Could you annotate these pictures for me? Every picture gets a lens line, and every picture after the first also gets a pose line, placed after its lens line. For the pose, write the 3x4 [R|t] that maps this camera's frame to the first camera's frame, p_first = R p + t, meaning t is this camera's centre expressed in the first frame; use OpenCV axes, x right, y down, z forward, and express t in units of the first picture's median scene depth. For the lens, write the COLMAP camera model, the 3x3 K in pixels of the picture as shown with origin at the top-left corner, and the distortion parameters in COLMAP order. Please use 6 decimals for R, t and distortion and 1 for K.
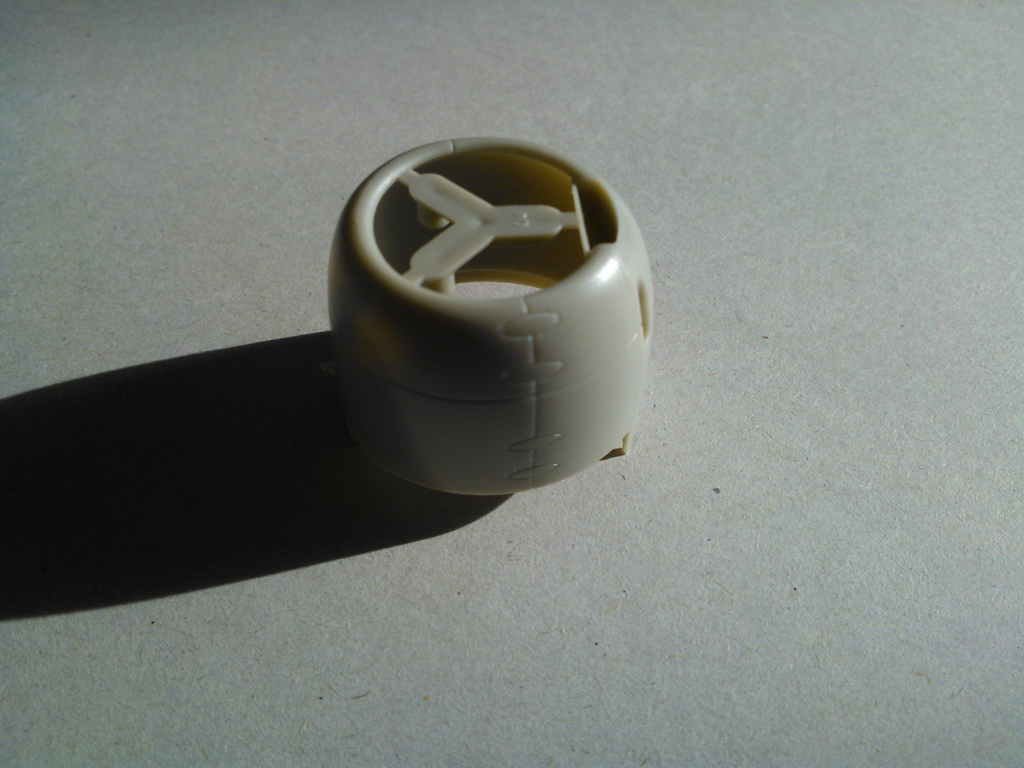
lens RADIAL K [[883.2, 0, 512.0], [0, 883.2, 384.0], [0, 0, 1]] dist [0.053460, -0.222696]
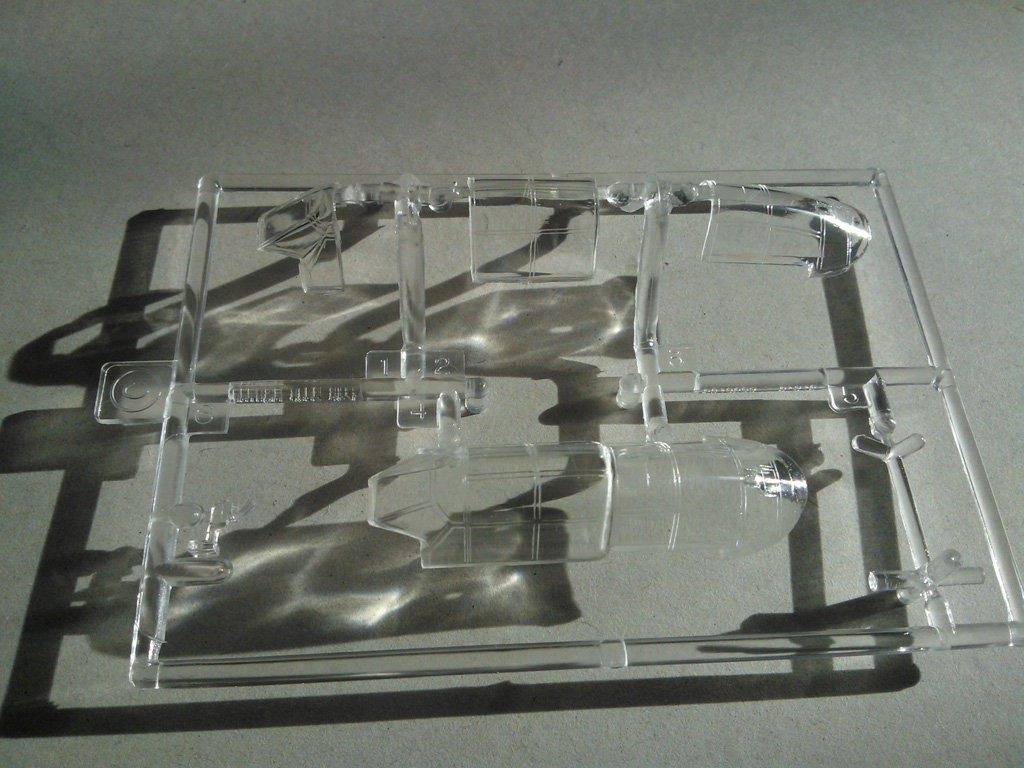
lens RADIAL K [[883.2, 0, 512.0], [0, 883.2, 384.0], [0, 0, 1]] dist [0.053460, -0.222696]
pose [[0.999729, 0.003220, 0.023056, -0.094922], [-0.007532, 0.981860, 0.189460, 0.016617], [-0.022028, -0.189582, 0.981618, -0.614537]]
